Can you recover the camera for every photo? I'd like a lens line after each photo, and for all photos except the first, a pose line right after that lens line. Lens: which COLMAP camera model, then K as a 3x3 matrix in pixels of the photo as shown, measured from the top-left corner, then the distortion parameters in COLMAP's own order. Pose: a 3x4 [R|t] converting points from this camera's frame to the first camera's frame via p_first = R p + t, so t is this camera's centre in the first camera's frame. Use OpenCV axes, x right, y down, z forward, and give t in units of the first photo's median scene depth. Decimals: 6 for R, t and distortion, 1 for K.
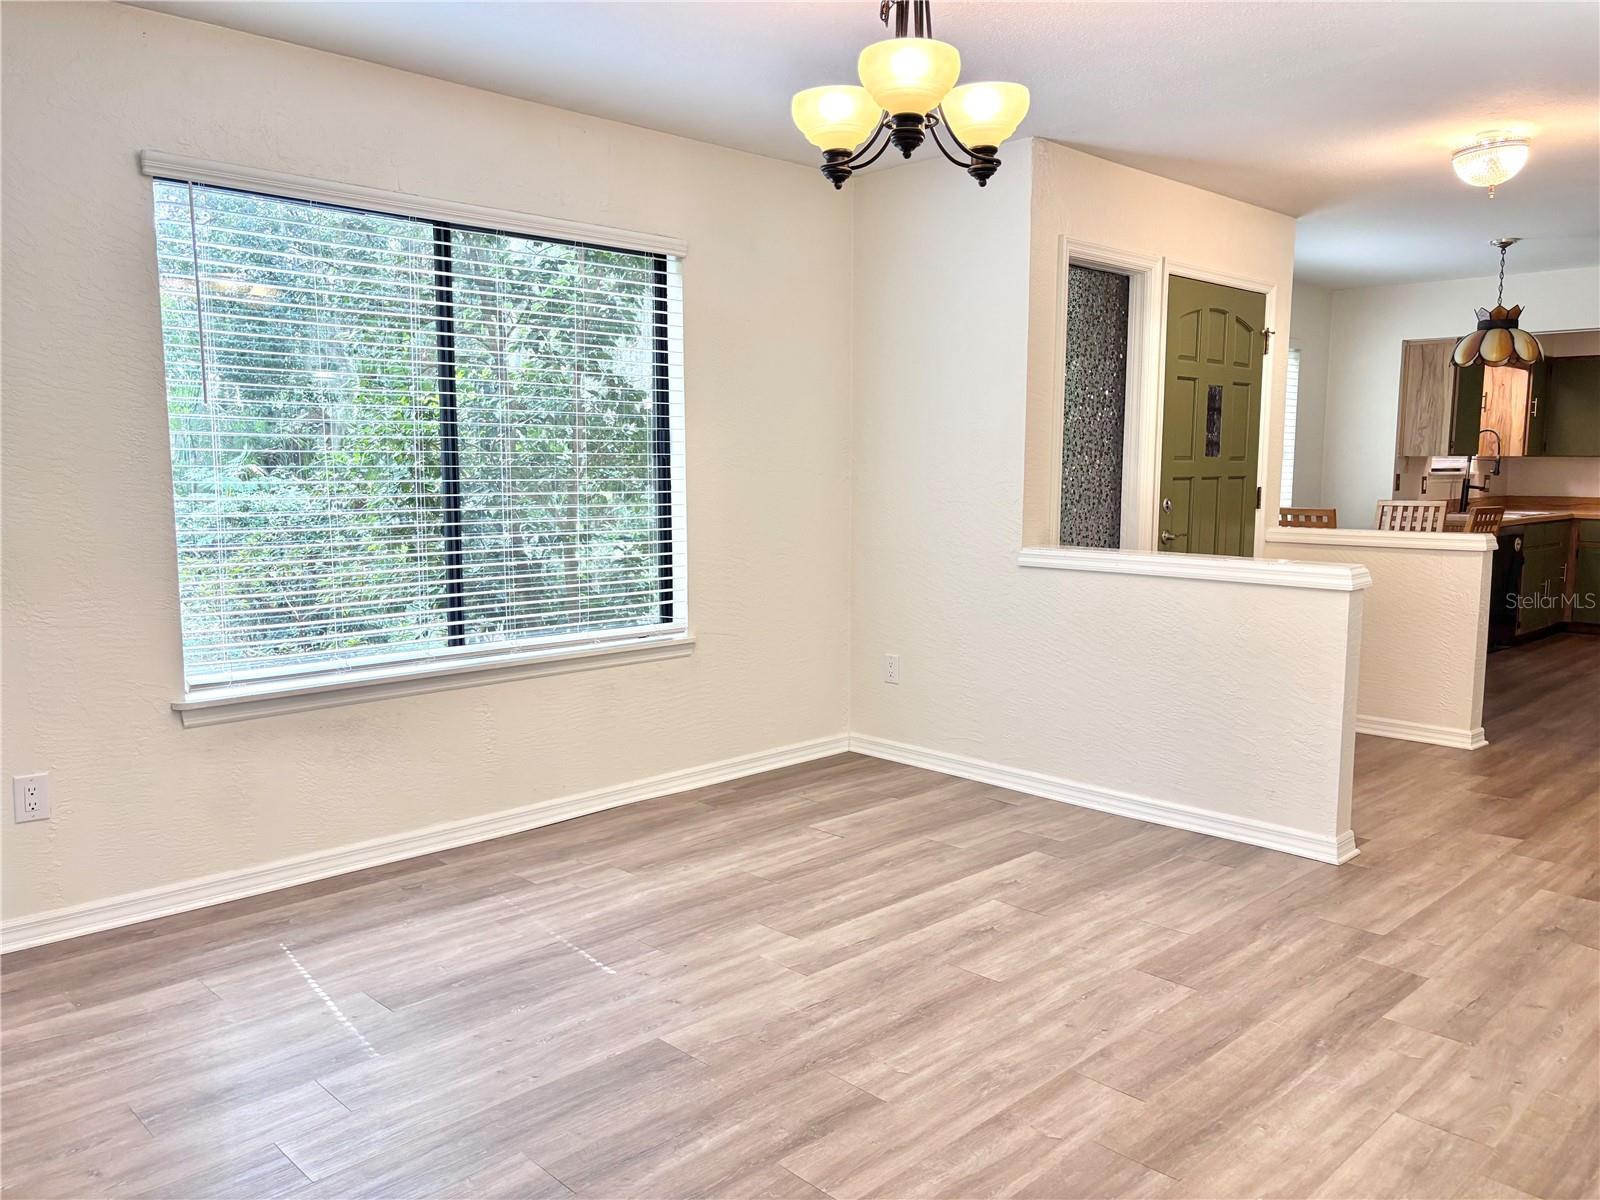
lens RADIAL K [[1214.8, 0, 812.9], [0, 1214.8, 601.1], [0, 0, 1]] dist [0.056095, -0.058402]
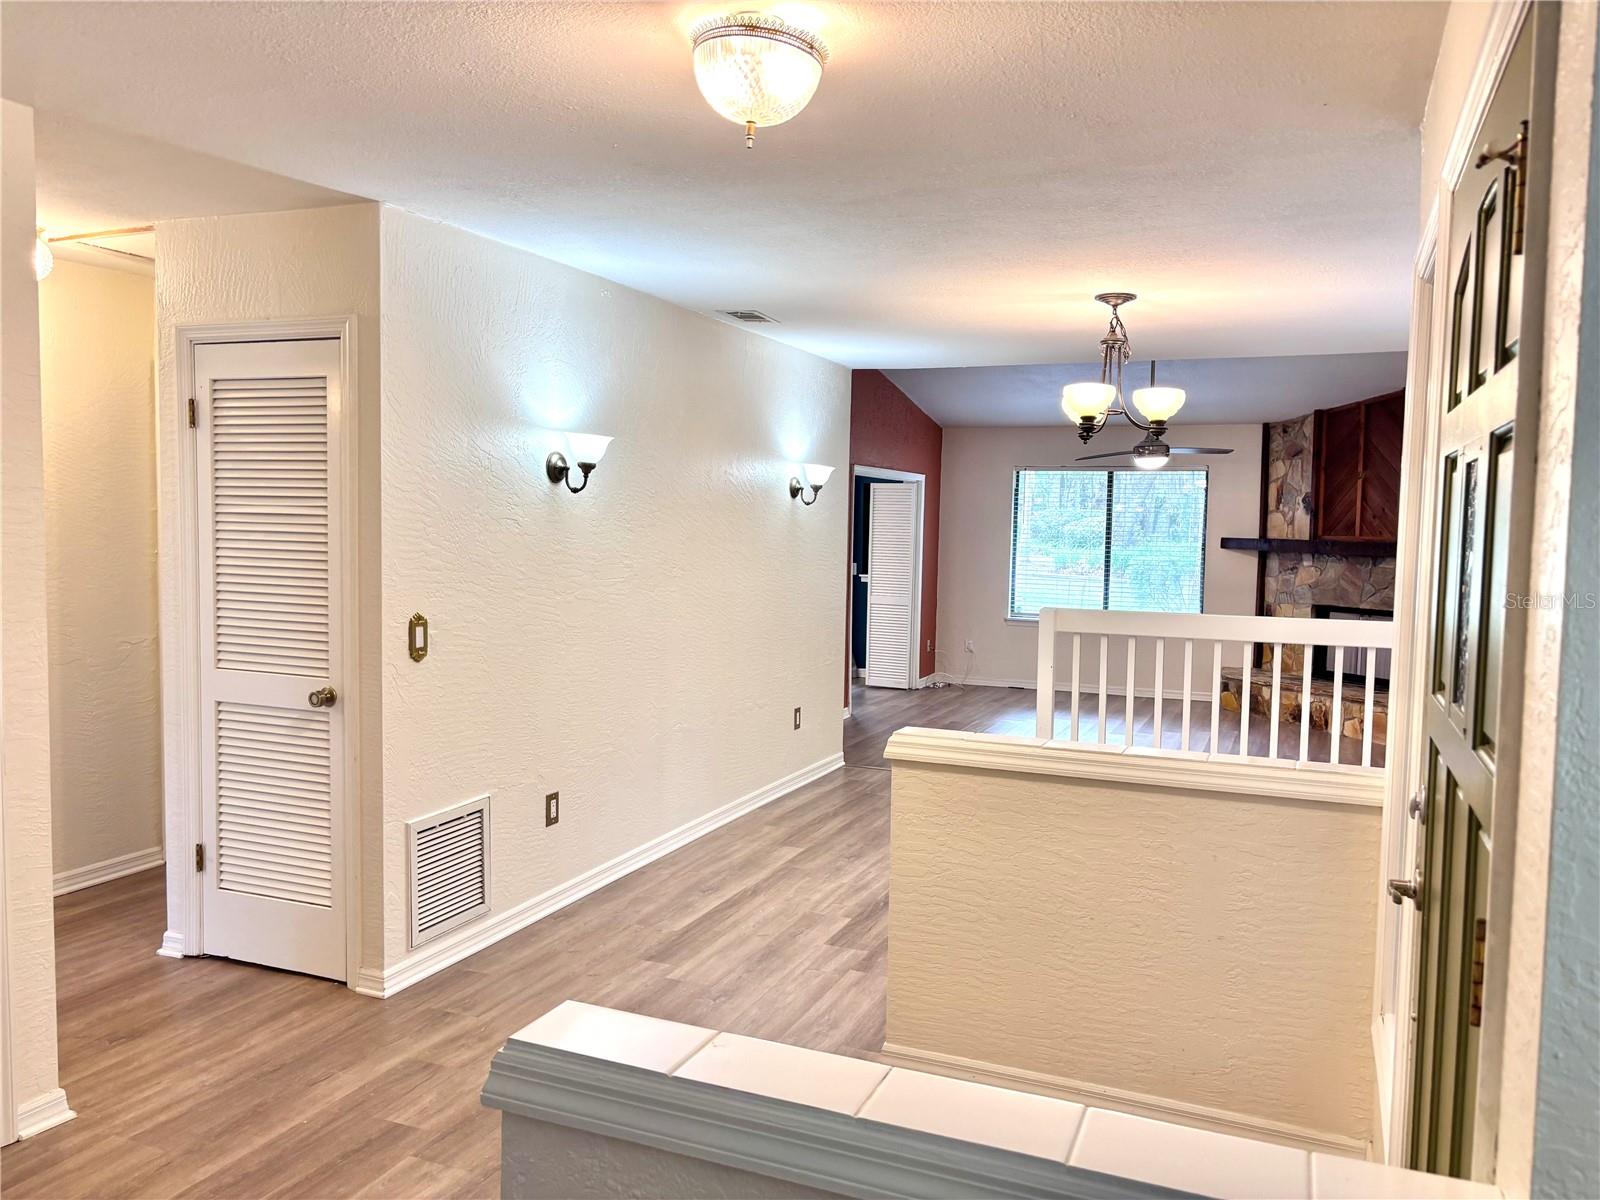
lens RADIAL K [[1214.8, 0, 812.9], [0, 1214.8, 601.1], [0, 0, 1]] dist [0.056095, -0.058402]
pose [[-0.920929, 0.006891, -0.389671, 0.854474], [-0.065620, 0.982828, 0.172463, -0.271497], [0.384167, 0.184396, -0.904662, 1.775736]]
